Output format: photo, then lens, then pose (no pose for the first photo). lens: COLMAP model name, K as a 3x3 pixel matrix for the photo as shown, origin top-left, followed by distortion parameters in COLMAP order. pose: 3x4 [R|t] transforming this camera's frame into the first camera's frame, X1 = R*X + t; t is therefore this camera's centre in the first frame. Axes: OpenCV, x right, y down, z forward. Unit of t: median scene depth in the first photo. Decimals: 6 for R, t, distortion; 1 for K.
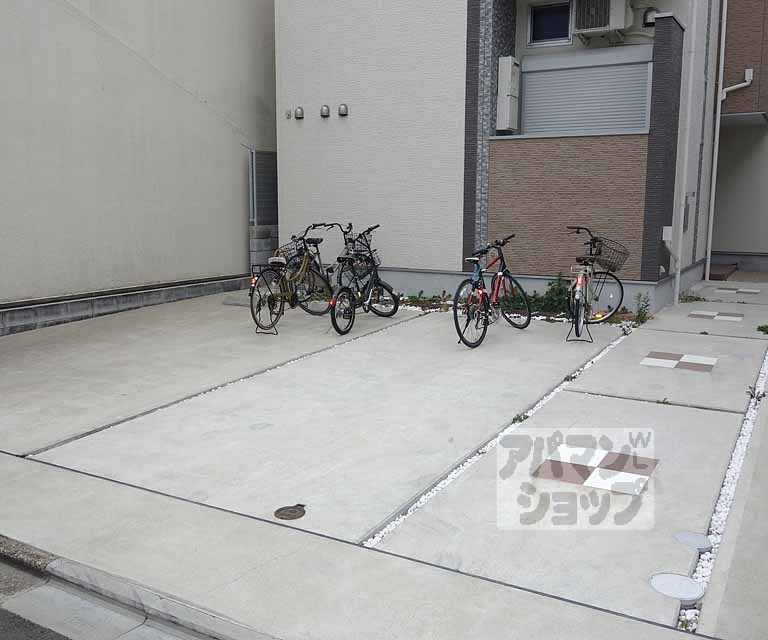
lens RADIAL K [[758.8, 0, 384.3], [0, 758.8, 317.8], [0, 0, 1]] dist [-0.013205, 0.000000]
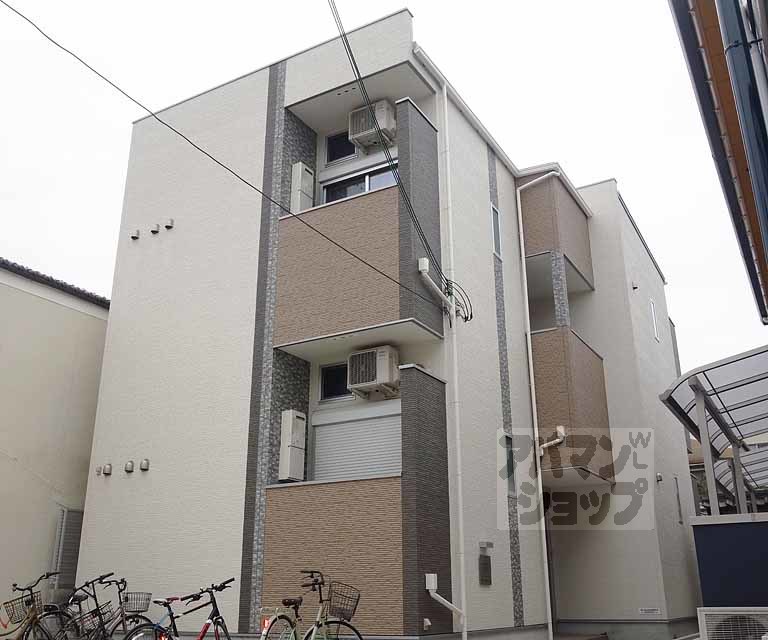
lens RADIAL K [[758.8, 0, 382.9], [0, 758.8, 319.1], [0, 0, 1]] dist [-0.013205, 0.000000]
pose [[0.999937, -0.006829, 0.008878, 0.281401], [0.010269, 0.875479, -0.483147, 0.051597], [-0.004472, 0.483208, 0.875494, 0.022551]]
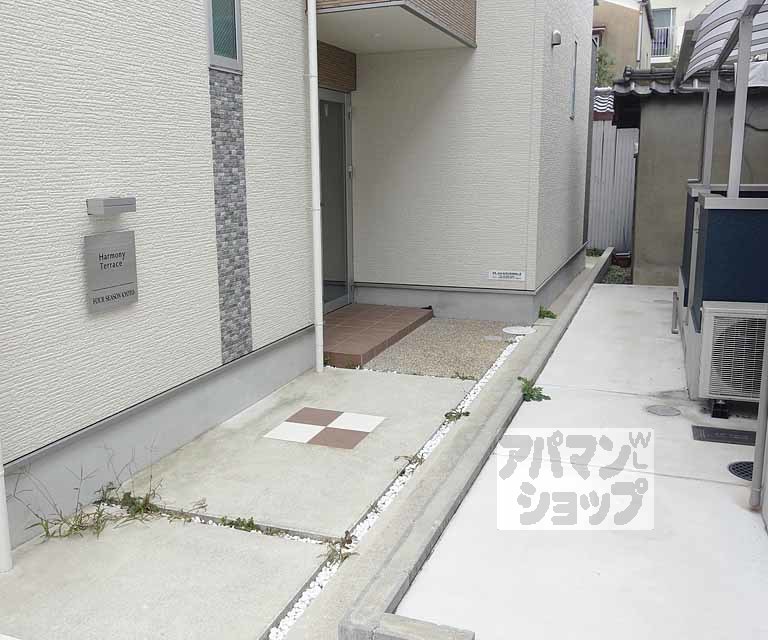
lens RADIAL K [[758.8, 0, 383.3], [0, 758.8, 320.7], [0, 0, 1]] dist [-0.013205, 0.000000]
pose [[0.983962, -0.049204, 0.171457, 0.510553], [0.040618, 0.997756, 0.053234, -0.146557], [-0.173692, -0.045416, 0.983752, 0.721579]]
